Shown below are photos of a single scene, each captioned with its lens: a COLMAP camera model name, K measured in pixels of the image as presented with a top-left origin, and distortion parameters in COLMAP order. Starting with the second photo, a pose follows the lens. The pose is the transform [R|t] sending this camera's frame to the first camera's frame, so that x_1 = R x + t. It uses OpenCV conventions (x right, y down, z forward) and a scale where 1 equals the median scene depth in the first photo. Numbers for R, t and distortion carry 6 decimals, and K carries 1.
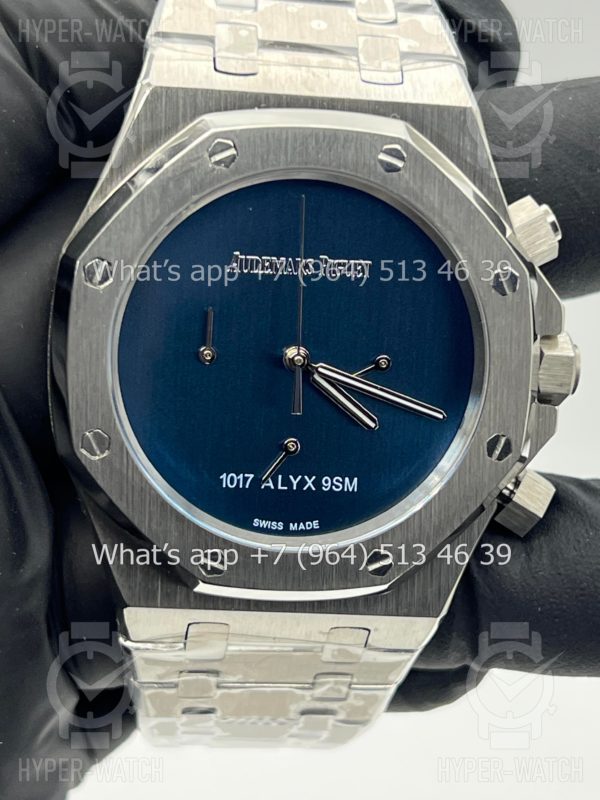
lens RADIAL K [[1905.4, 0, 300.0], [0, 1905.4, 400.0], [0, 0, 1]] dist [0.204053, 0.249598]
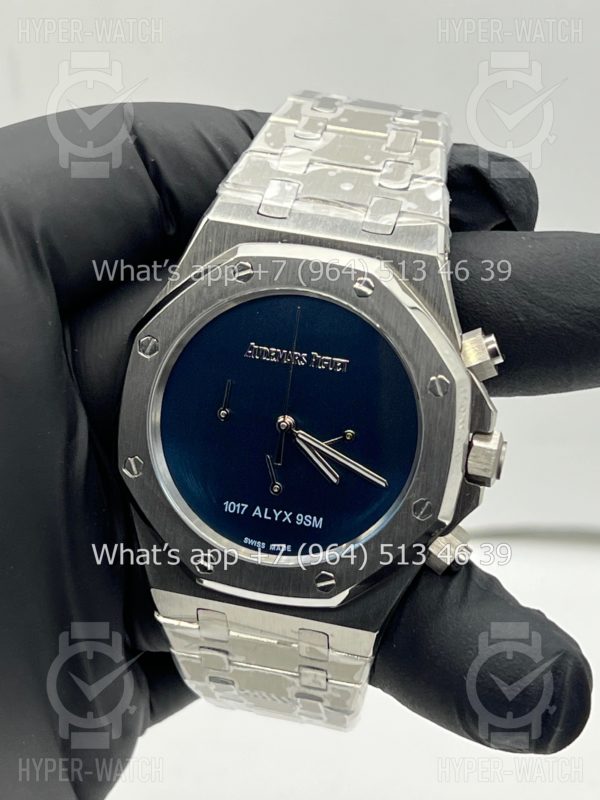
lens RADIAL K [[1905.4, 0, 300.0], [0, 1905.4, 400.0], [0, 0, 1]] dist [0.204053, 0.249598]
pose [[0.949206, 0.116287, -0.292378, 0.402157], [-0.132084, 0.990627, -0.034812, 0.007001], [0.285590, 0.071662, 0.955669, -0.304469]]
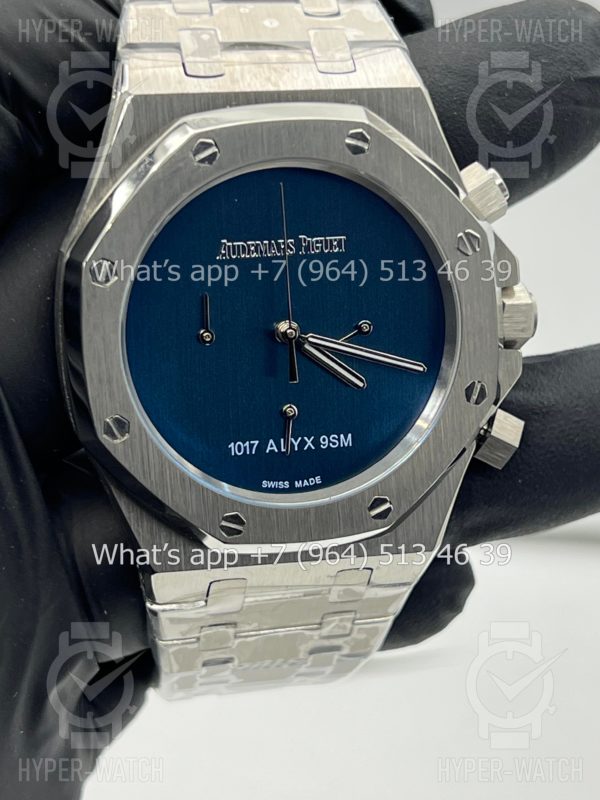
lens RADIAL K [[1905.4, 0, 300.0], [0, 1905.4, 400.0], [0, 0, 1]] dist [0.204053, 0.249598]
pose [[0.990577, -0.105243, 0.087640, -0.093830], [0.102505, 0.994110, 0.035189, -0.020241], [-0.090827, -0.025874, 0.995530, -0.091520]]
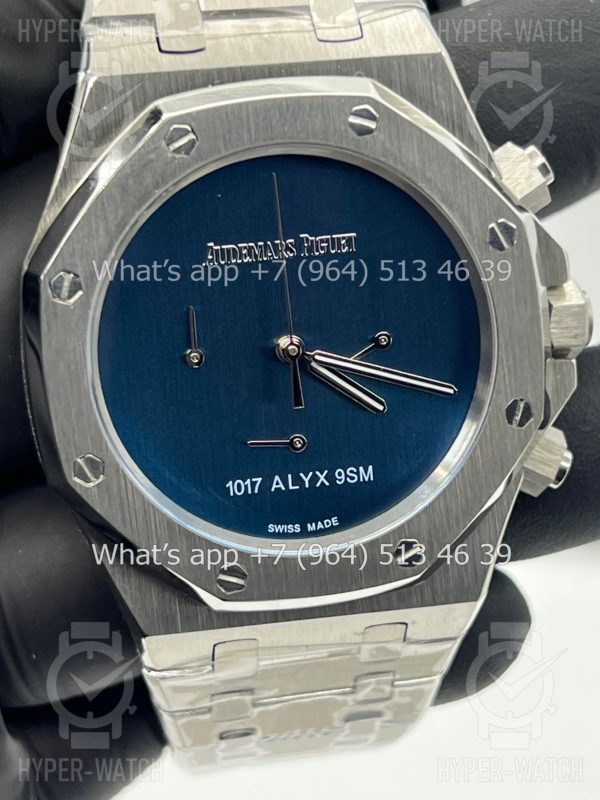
lens RADIAL K [[1905.4, 0, 300.0], [0, 1905.4, 400.0], [0, 0, 1]] dist [0.204053, 0.249598]
pose [[0.990511, -0.137290, 0.006296, -0.006329], [0.137124, 0.990315, 0.021751, -0.016119], [-0.009221, -0.020681, 0.999744, 0.069920]]
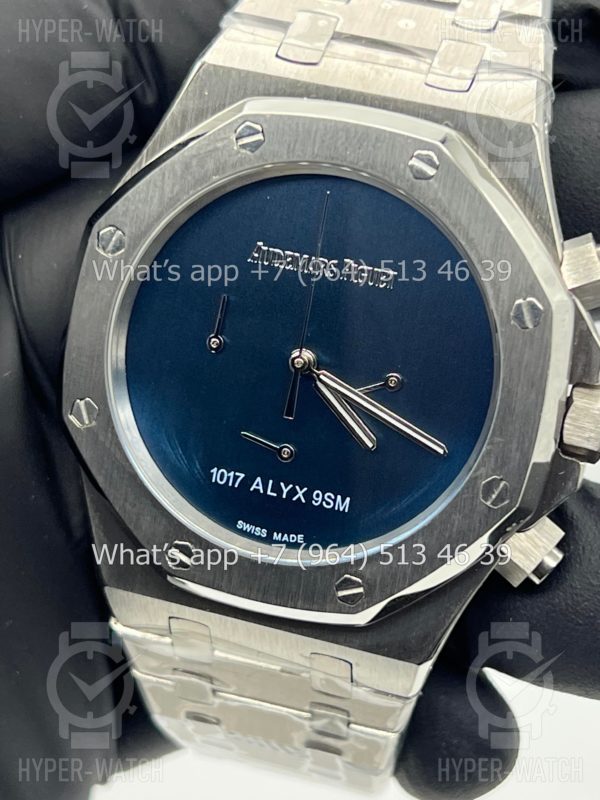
lens RADIAL K [[1905.4, 0, 300.0], [0, 1905.4, 400.0], [0, 0, 1]] dist [0.204053, 0.249598]
pose [[0.933355, 0.161036, -0.320805, 0.302604], [-0.174334, 0.984601, -0.012967, 0.009719], [0.313777, 0.068030, 0.947056, 0.096826]]
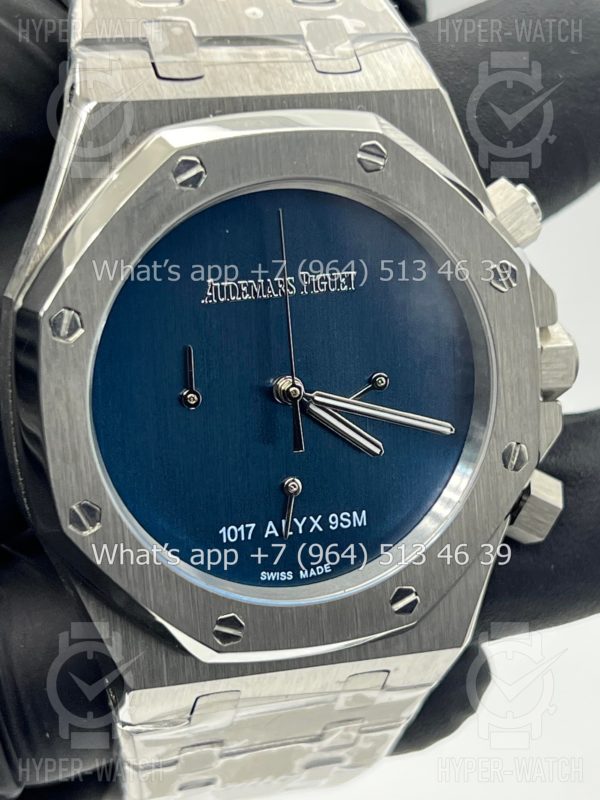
lens RADIAL K [[1905.4, 0, 300.0], [0, 1905.4, 400.0], [0, 0, 1]] dist [0.204053, 0.249598]
pose [[0.976854, -0.130341, 0.169612, -0.147575], [0.124289, 0.991185, 0.045869, -0.056662], [-0.174096, -0.023727, 0.984443, 0.115953]]
